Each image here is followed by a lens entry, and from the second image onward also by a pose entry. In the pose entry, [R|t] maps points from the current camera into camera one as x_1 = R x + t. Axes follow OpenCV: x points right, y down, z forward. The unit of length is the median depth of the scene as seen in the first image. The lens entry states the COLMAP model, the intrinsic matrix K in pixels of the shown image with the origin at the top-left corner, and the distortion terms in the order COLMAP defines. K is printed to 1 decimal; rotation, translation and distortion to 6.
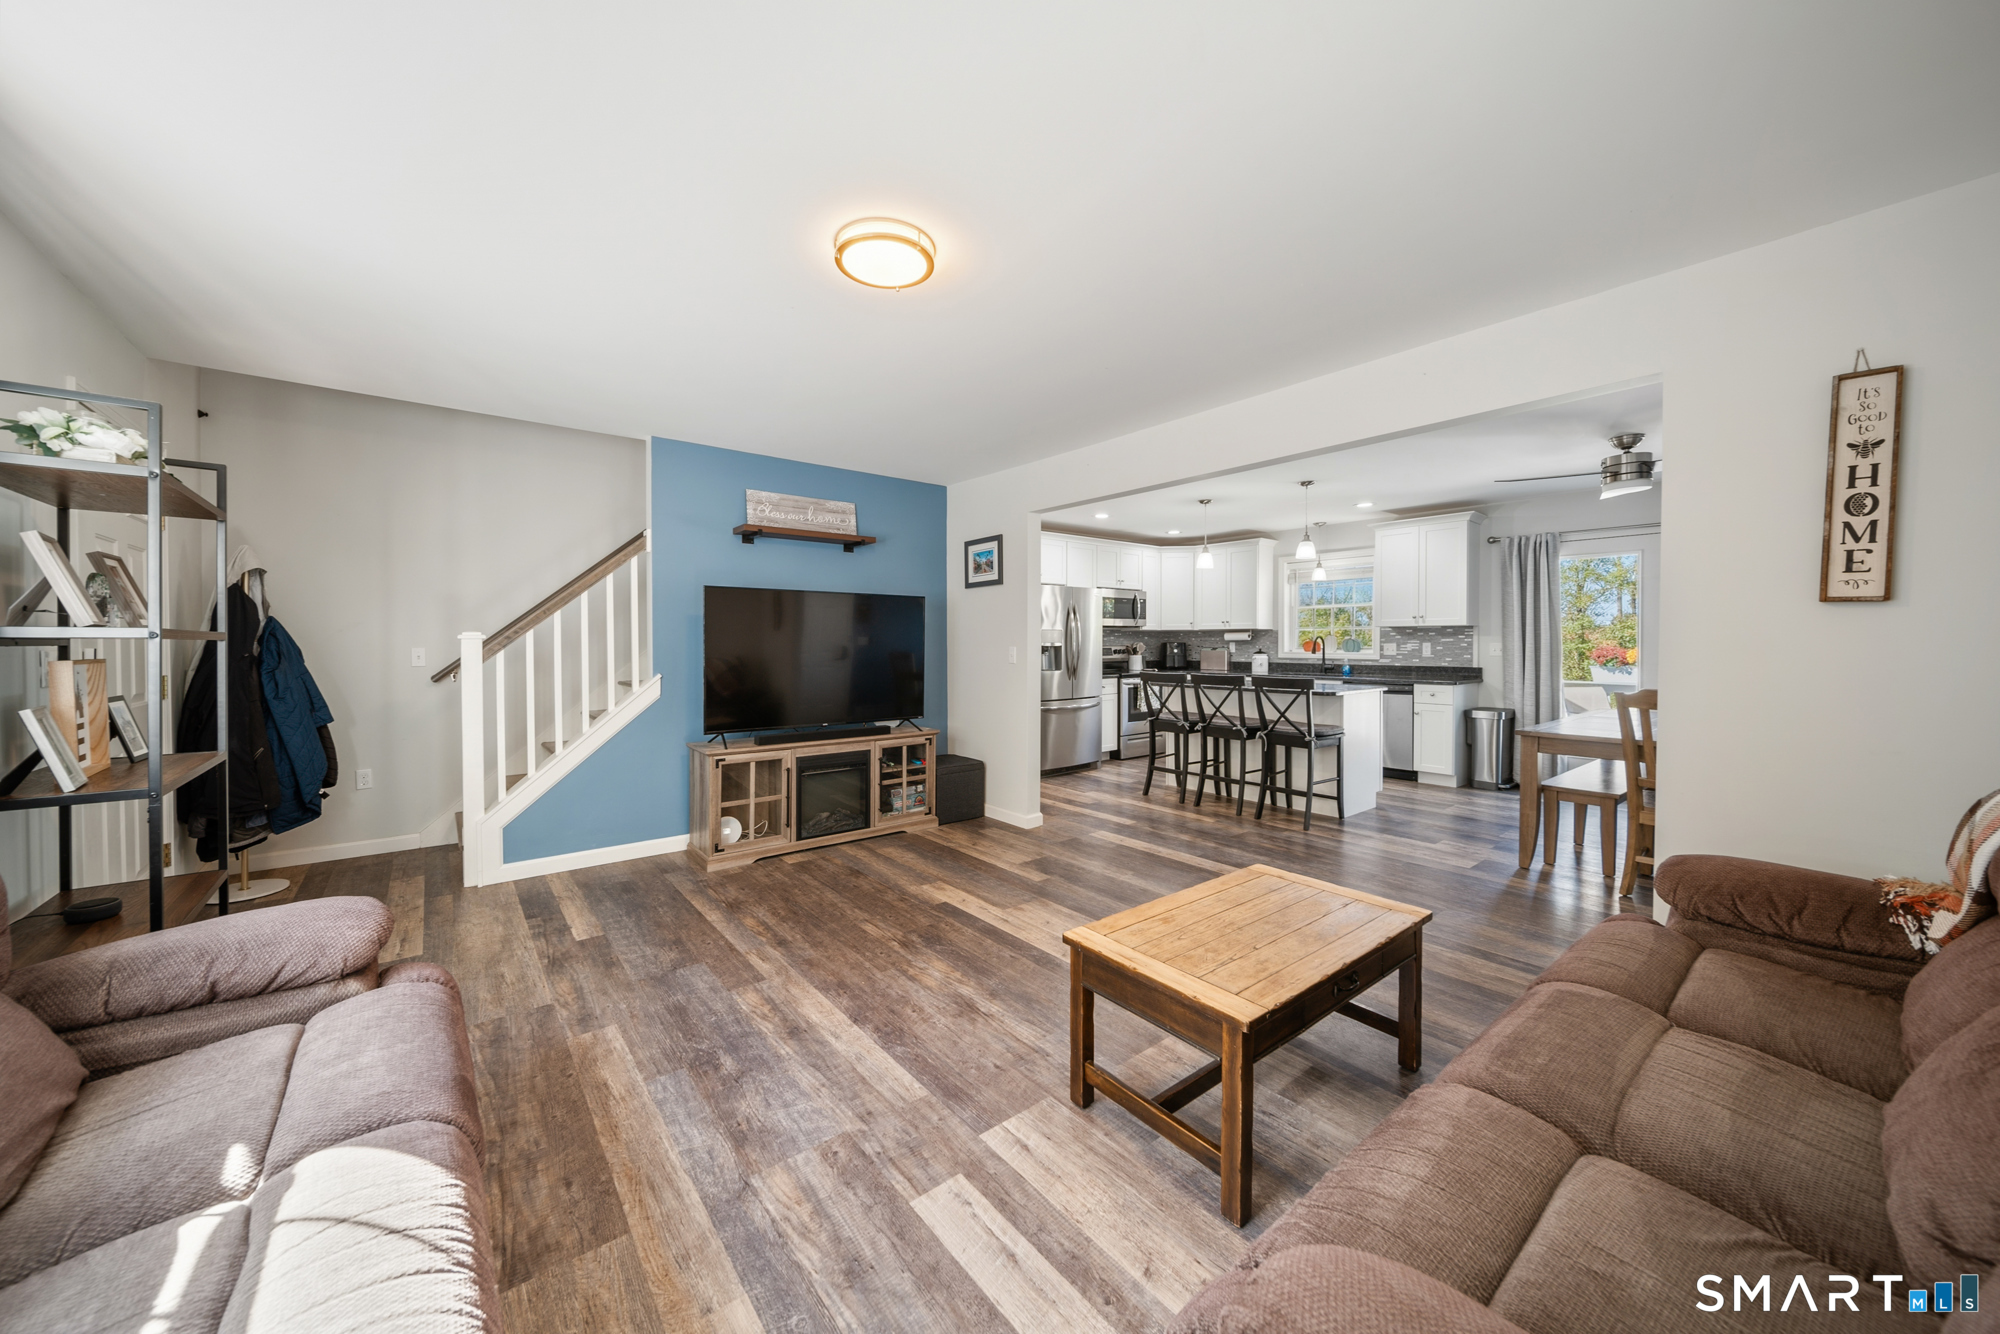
lens RADIAL K [[702.2, 0, 994.2], [0, 702.2, 654.2], [0, 0, 1]] dist [-0.002264, -0.000277]
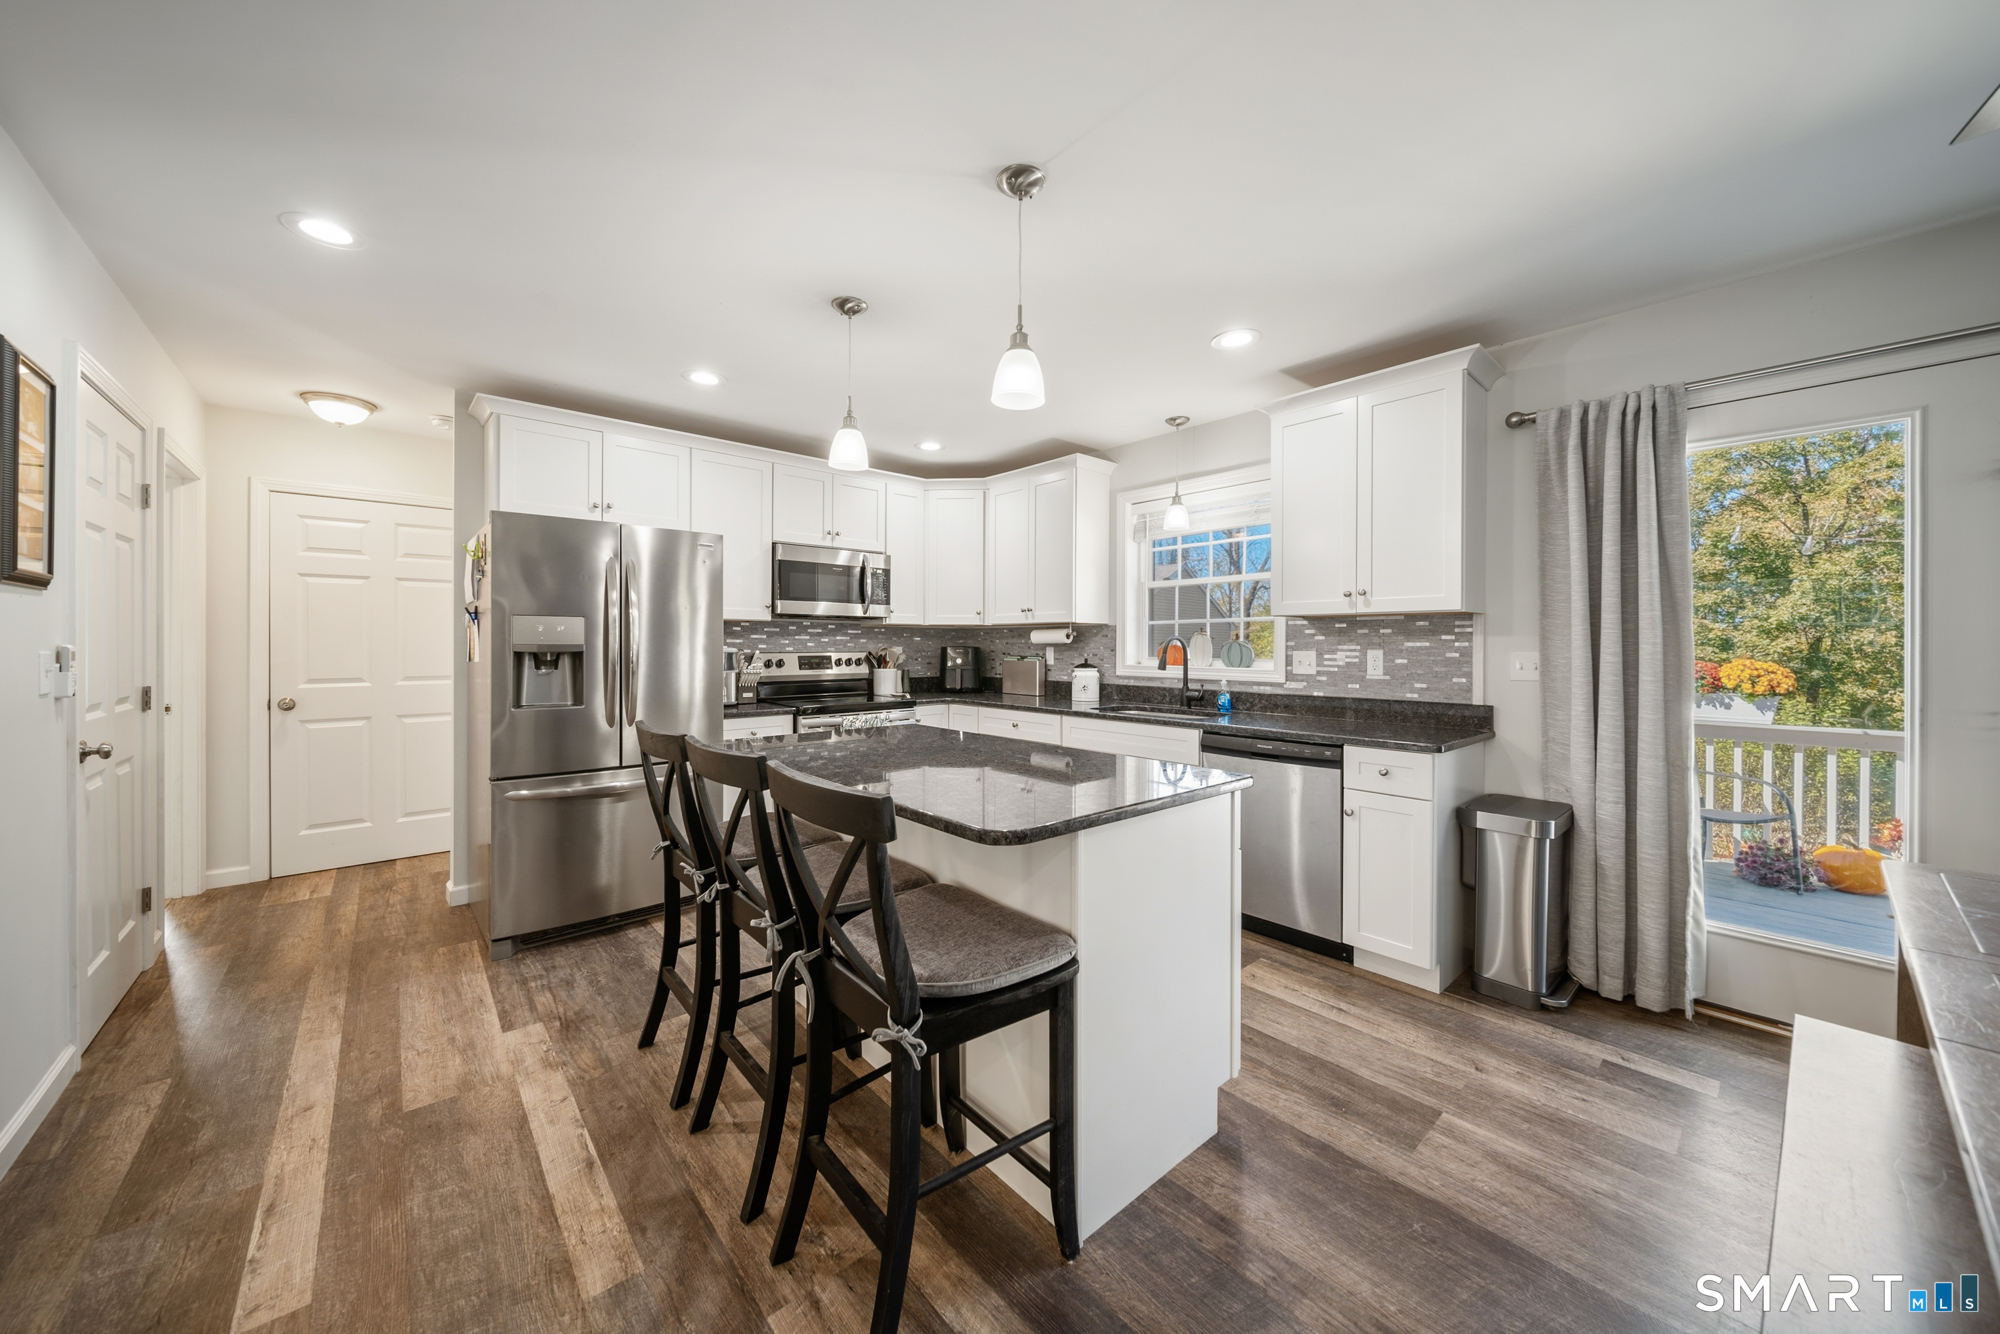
lens RADIAL K [[702.2, 0, 991.8], [0, 702.2, 650.3], [0, 0, 1]] dist [-0.002264, -0.000277]
pose [[0.999468, 0.005109, 0.032220, 0.333727], [-0.004802, 0.999943, -0.009577, -0.010047], [-0.032267, 0.009417, 0.999435, 0.520647]]
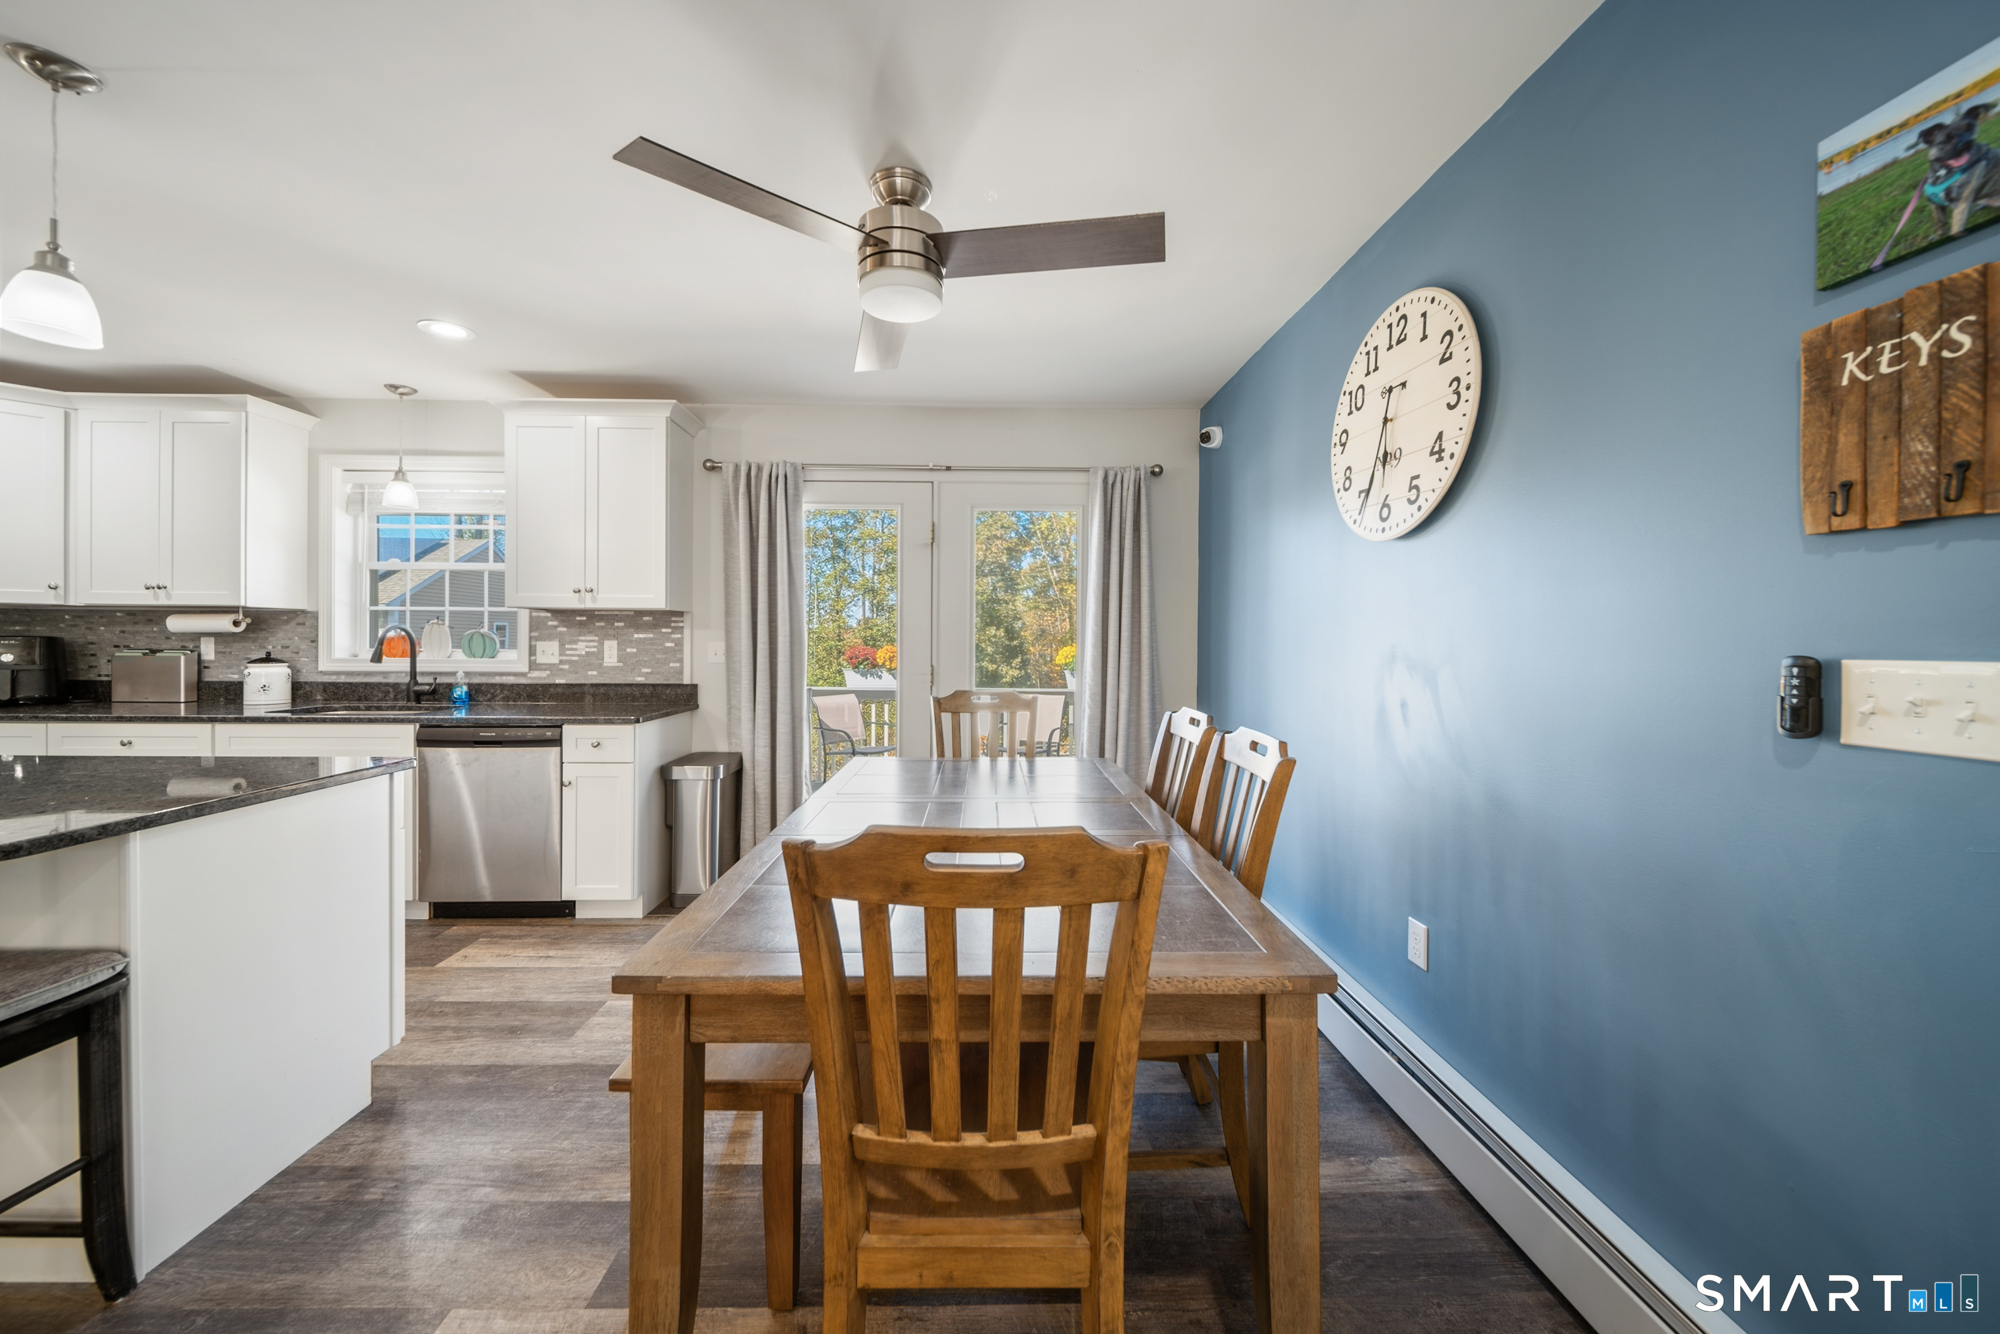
lens RADIAL K [[702.2, 0, 989.3], [0, 702.2, 644.3], [0, 0, 1]] dist [-0.002264, -0.000277]
pose [[0.615825, 0.000307, 0.787883, 0.361122], [0.005821, 0.999971, -0.004939, -0.008747], [-0.787861, 0.007628, 0.615806, 0.421224]]
